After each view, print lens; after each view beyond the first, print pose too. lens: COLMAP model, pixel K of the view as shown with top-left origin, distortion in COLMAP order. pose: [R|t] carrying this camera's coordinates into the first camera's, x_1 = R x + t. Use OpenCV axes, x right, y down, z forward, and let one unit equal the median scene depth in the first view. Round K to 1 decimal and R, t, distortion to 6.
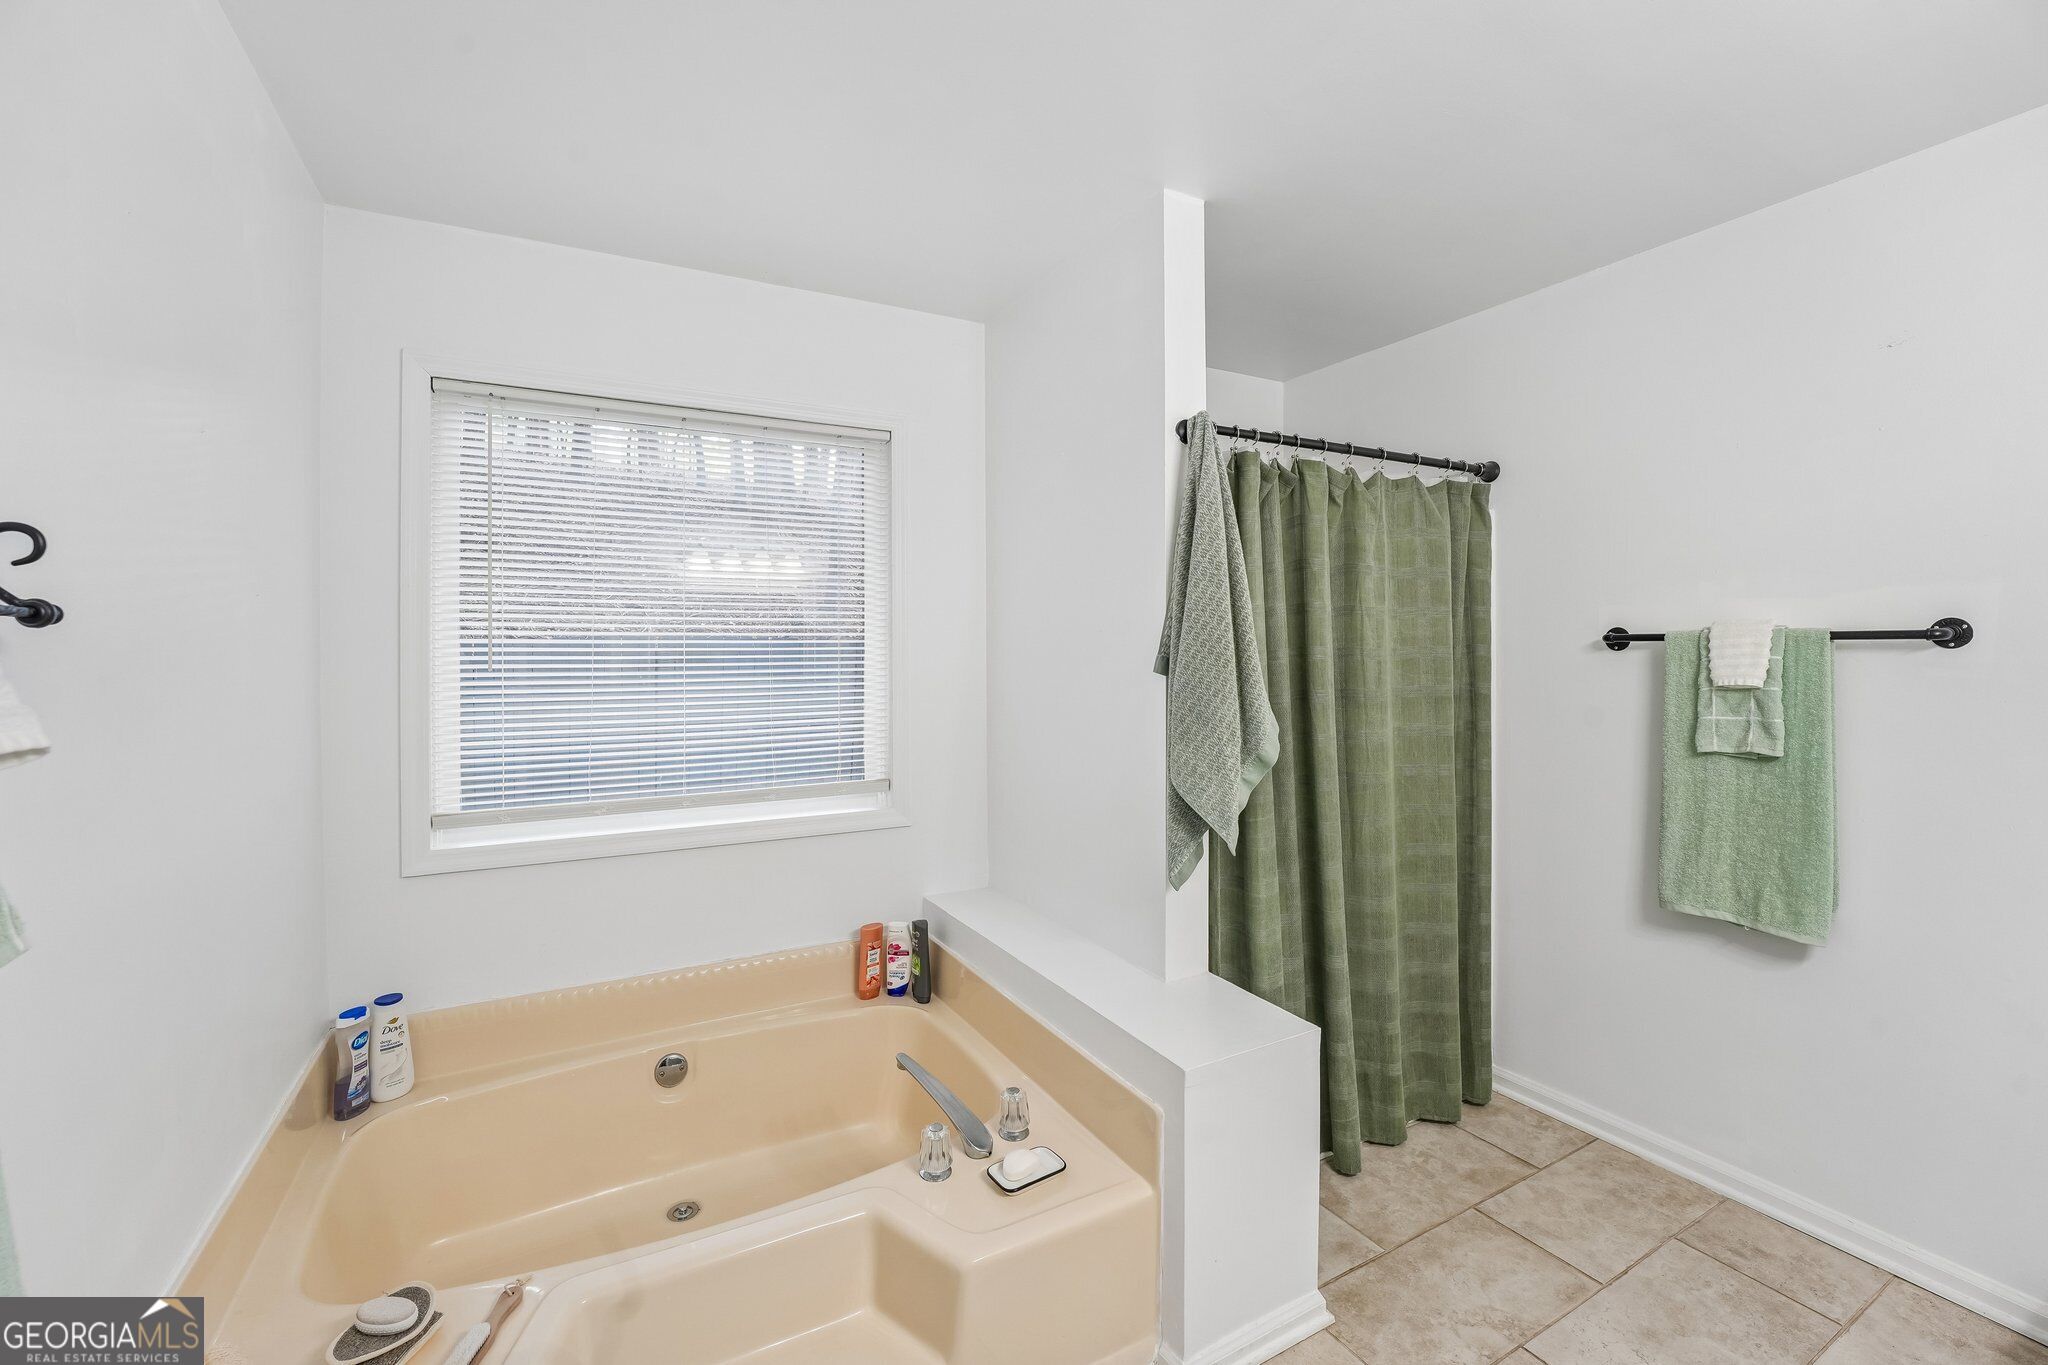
lens RADIAL K [[863.4, 0, 1029.9], [0, 863.4, 645.9], [0, 0, 1]] dist [-0.001005, 0.000081]
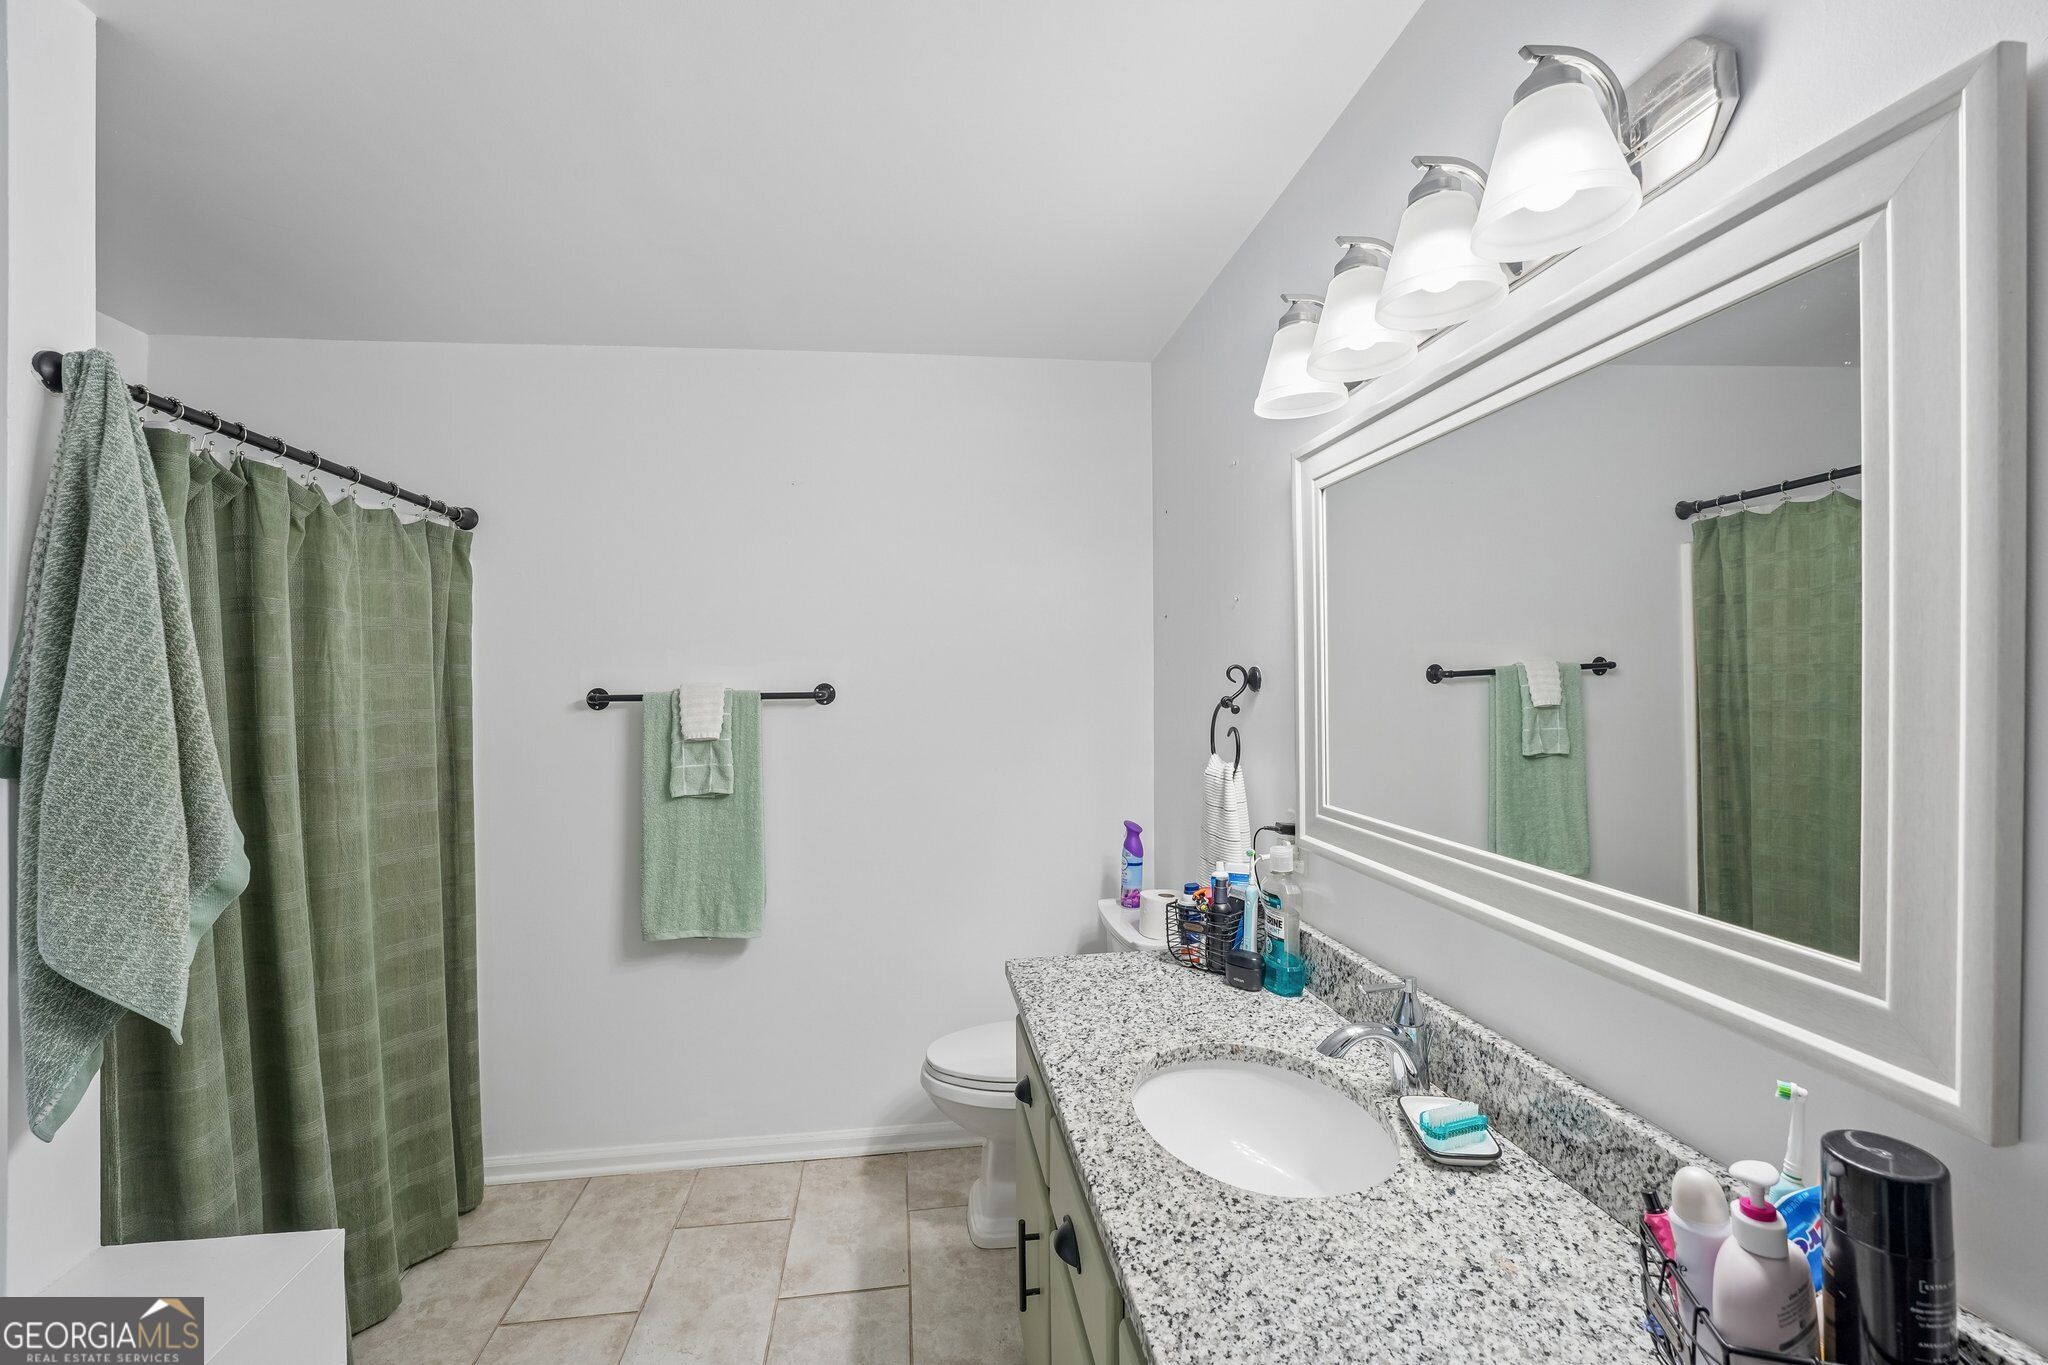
lens RADIAL K [[842.2, 0, 1024.0], [0, 842.2, 682.5], [0, 0, 1]] dist [-0.020641, 0.004097]
pose [[0.374652, 0.003098, 0.927160, -0.087351], [0.009496, 0.999929, -0.007178, -0.017415], [-0.927117, 0.011494, 0.374596, 0.137339]]
